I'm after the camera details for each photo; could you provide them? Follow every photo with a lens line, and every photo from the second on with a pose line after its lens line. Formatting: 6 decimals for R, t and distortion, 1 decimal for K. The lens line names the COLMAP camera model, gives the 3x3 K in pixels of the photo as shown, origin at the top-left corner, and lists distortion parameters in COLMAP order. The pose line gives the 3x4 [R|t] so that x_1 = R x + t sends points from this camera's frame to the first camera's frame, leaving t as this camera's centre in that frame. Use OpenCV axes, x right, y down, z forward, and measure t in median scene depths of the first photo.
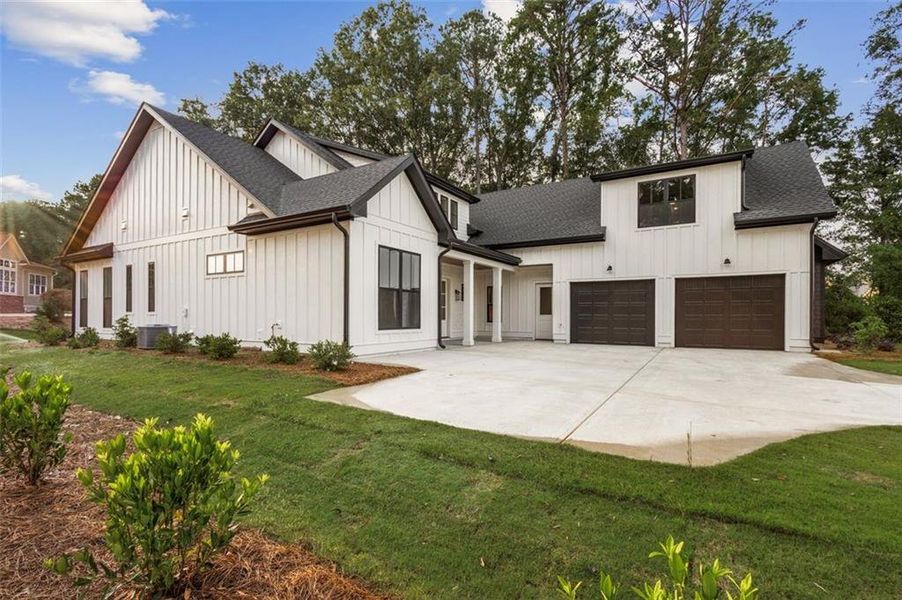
lens RADIAL K [[413.9, 0, 451.0], [0, 413.9, 300.0], [0, 0, 1]] dist [0.013318, -0.003885]
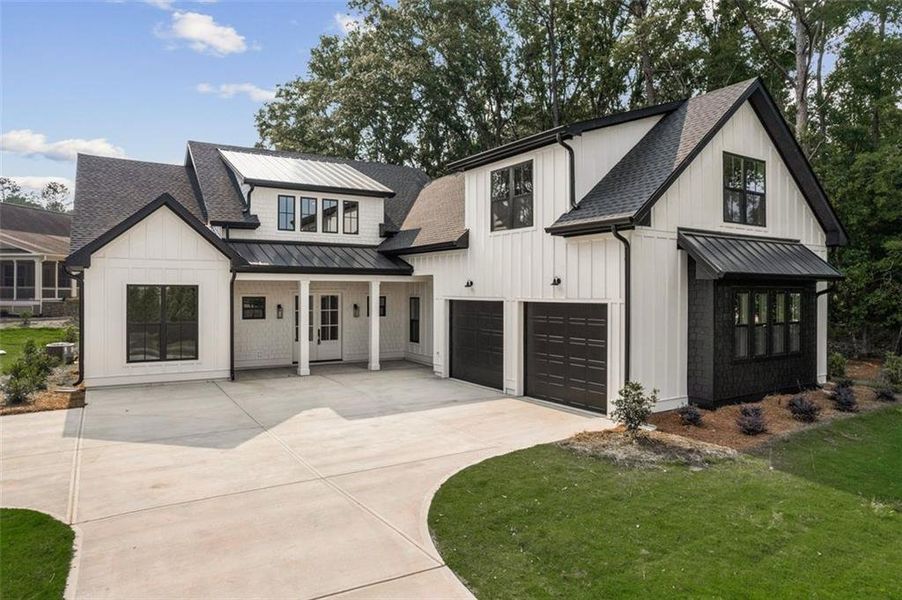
lens RADIAL K [[568.9, 0, 457.3], [0, 568.9, 277.8], [0, 0, 1]] dist [-0.060611, 0.044878]
pose [[0.893675, -0.011039, -0.448579, 0.884584], [0.017086, 0.999810, 0.009434, -0.105214], [0.448389, -0.016095, 0.893694, 0.061282]]
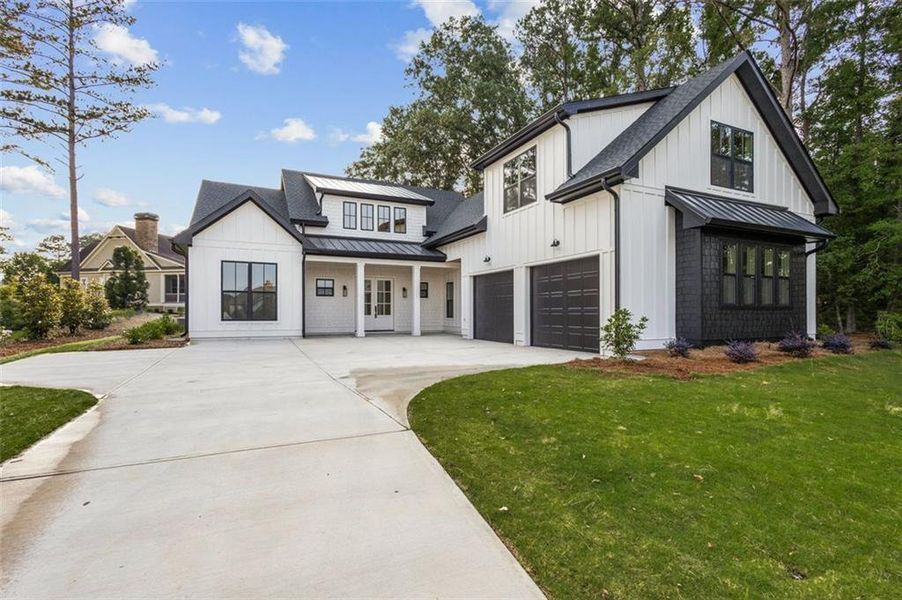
lens RADIAL K [[413.9, 0, 451.0], [0, 413.9, 300.0], [0, 0, 1]] dist [0.013318, -0.003885]
pose [[0.833810, -0.017618, -0.551770, 0.882170], [0.022791, 0.999737, 0.002519, 0.010501], [0.551581, -0.014675, 0.833992, 0.183449]]
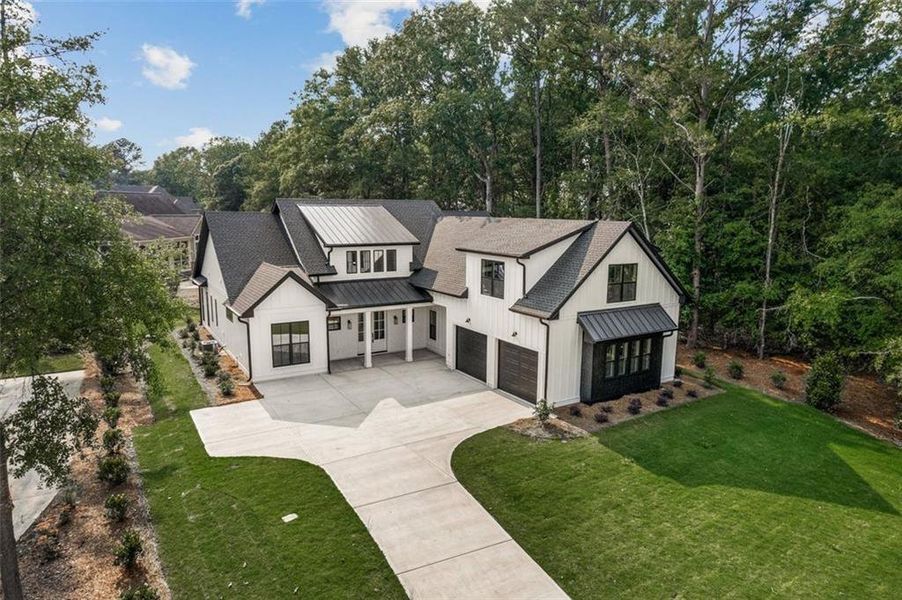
lens RADIAL K [[544.4, 0, 451.0], [0, 544.4, 300.0], [0, 0, 1]] dist [-0.003699, -0.001026]
pose [[0.887442, 0.073978, -0.454943, 1.176788], [0.013657, 0.982382, 0.186385, -0.486603], [0.460716, -0.171619, 0.870797, -0.528800]]
